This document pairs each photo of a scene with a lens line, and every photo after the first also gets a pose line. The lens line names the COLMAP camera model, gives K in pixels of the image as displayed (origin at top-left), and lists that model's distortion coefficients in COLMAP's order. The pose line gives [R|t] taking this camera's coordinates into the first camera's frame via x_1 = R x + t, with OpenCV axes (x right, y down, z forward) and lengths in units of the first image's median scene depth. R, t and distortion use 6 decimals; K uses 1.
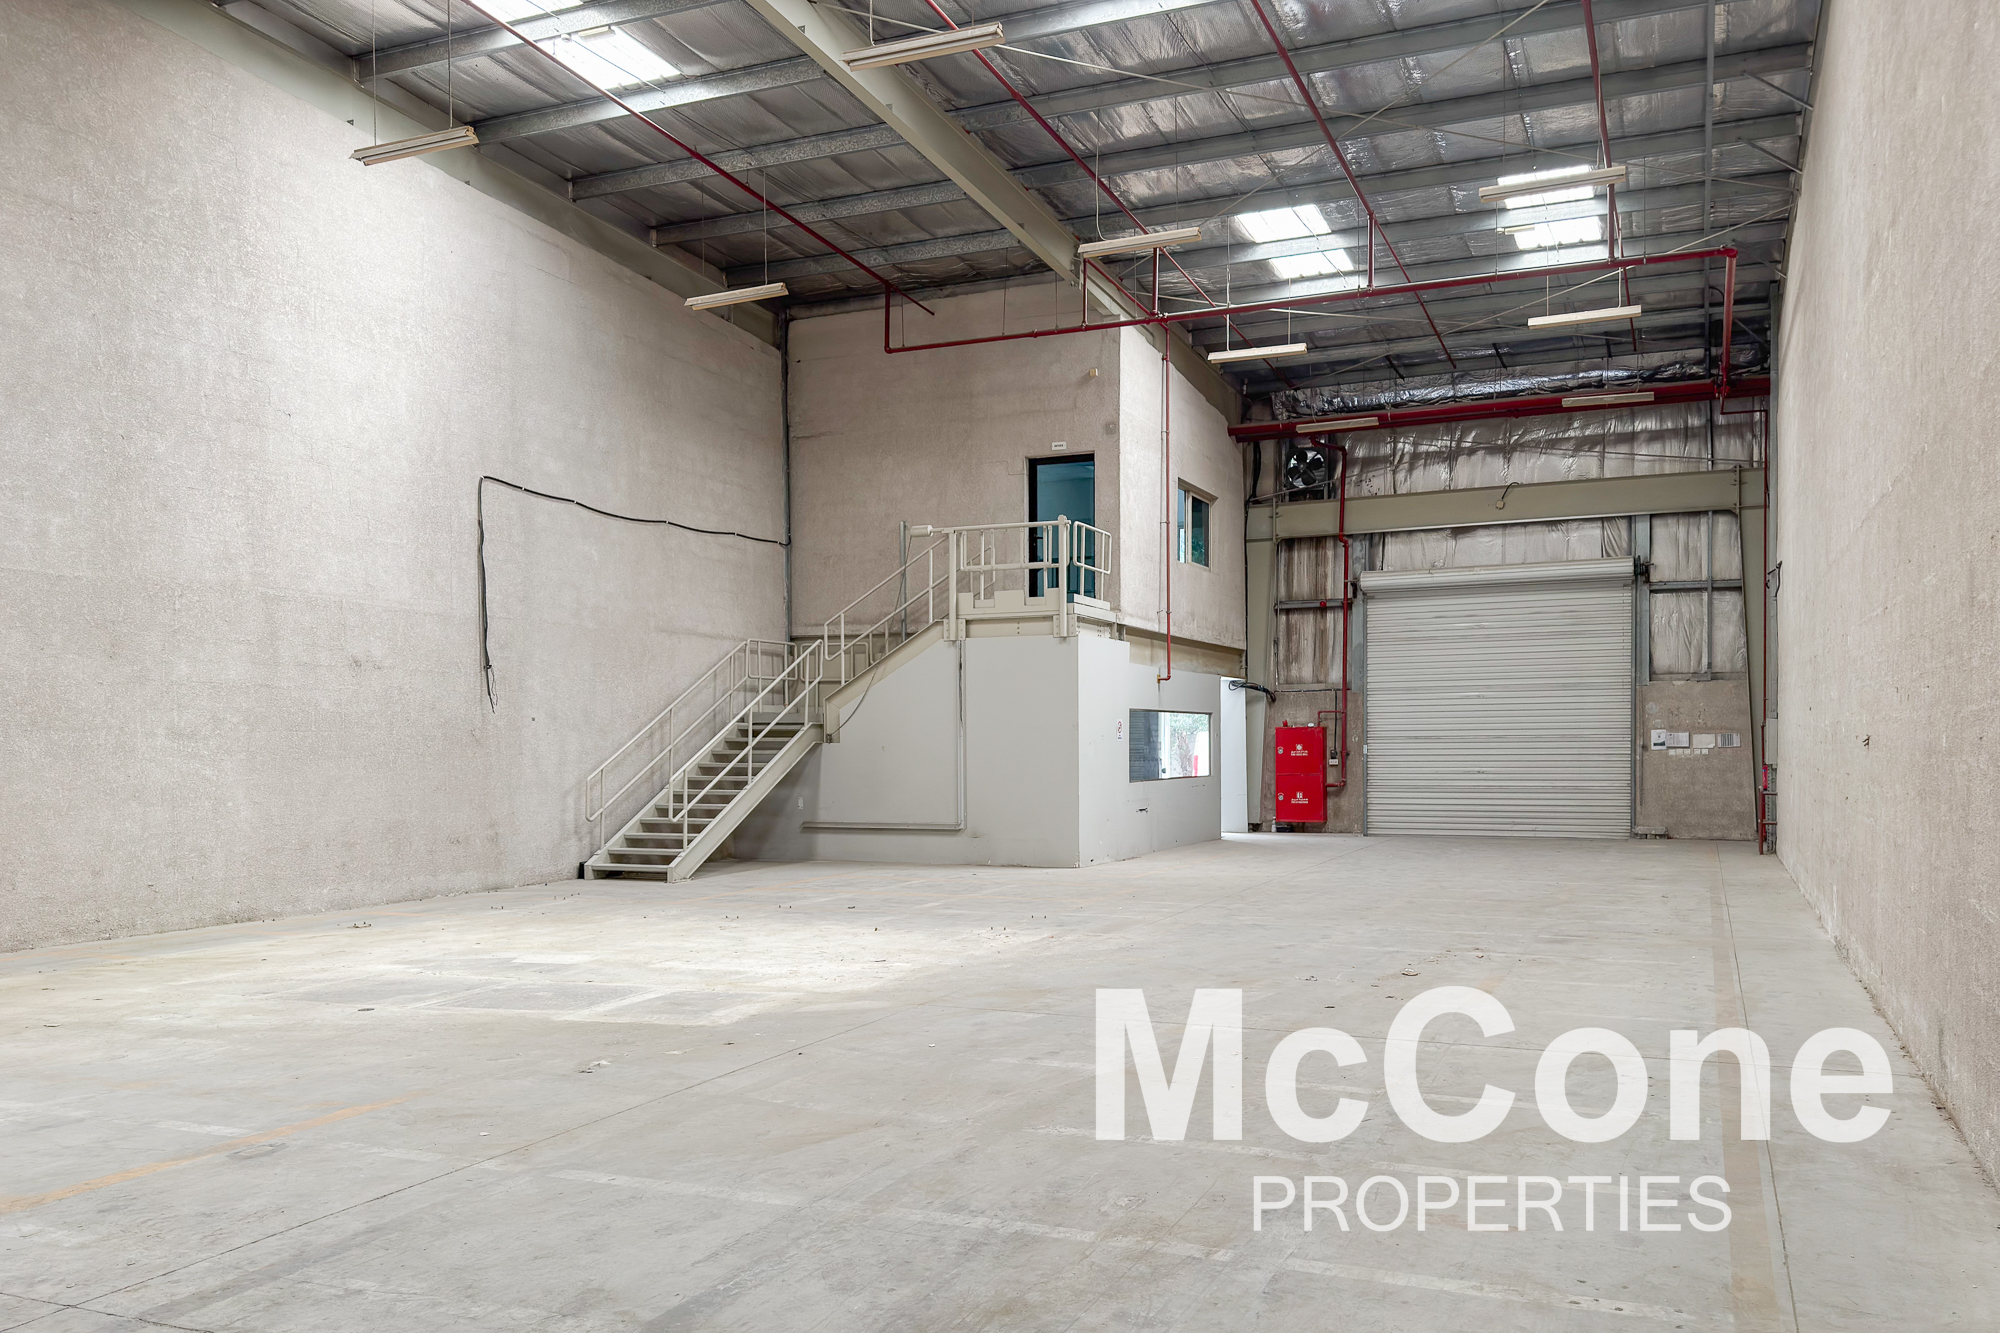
lens RADIAL K [[1374.2, 0, 1040.3], [0, 1374.2, 753.9], [0, 0, 1]] dist [0.083358, -0.012405]
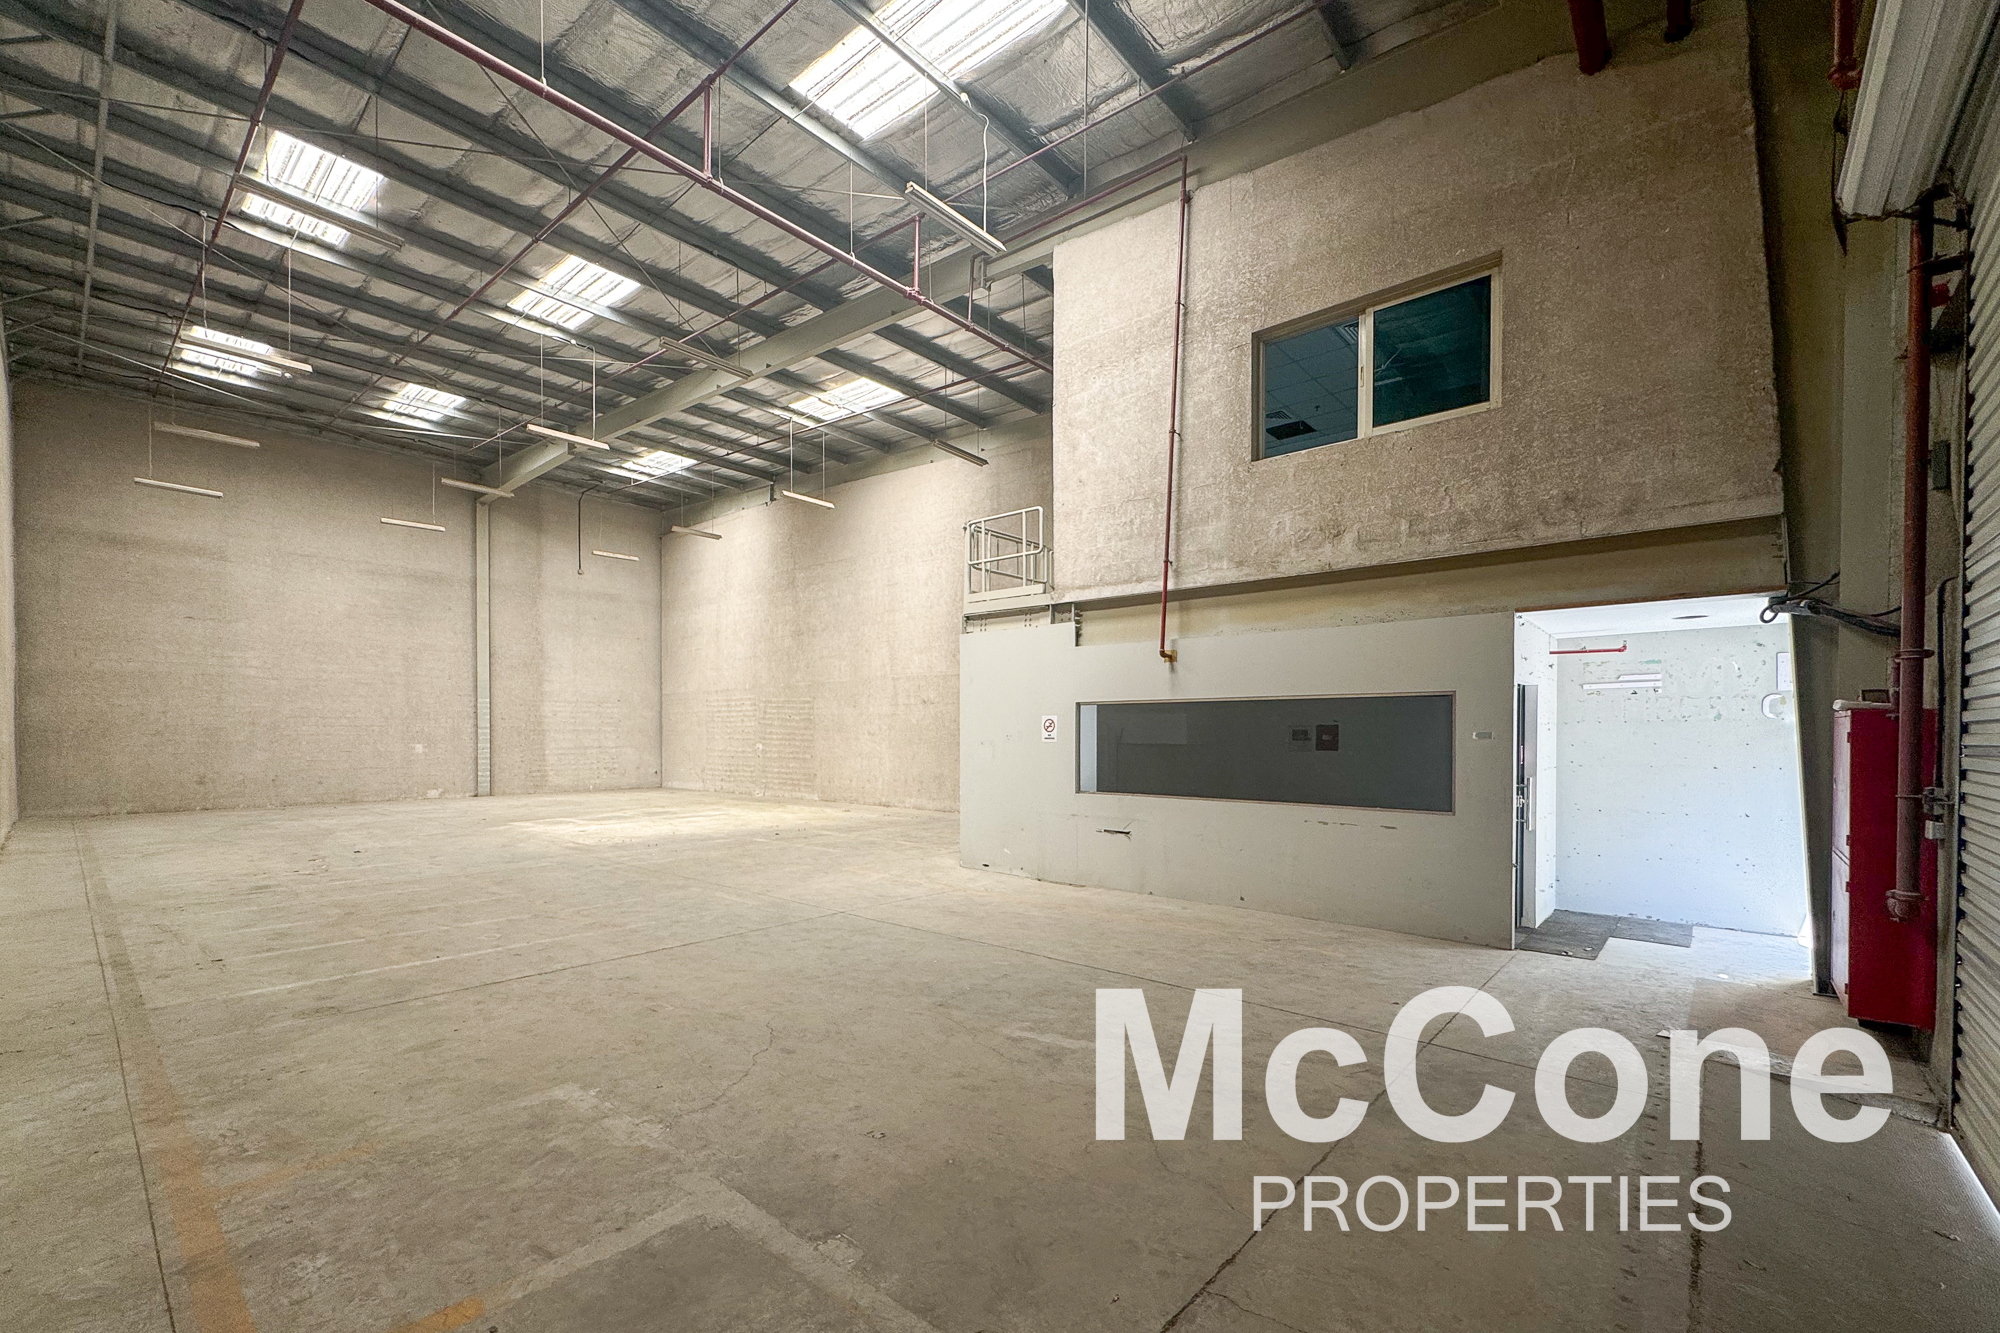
lens RADIAL K [[849.6, 0, 1003.1], [0, 849.6, 743.4], [0, 0, 1]] dist [-0.009481, 0.003298]
pose [[-0.303056, 0.009565, -0.952925, 0.528983], [-0.017424, 0.999727, 0.015576, -0.014924], [0.952814, 0.021324, -0.302806, 1.050003]]
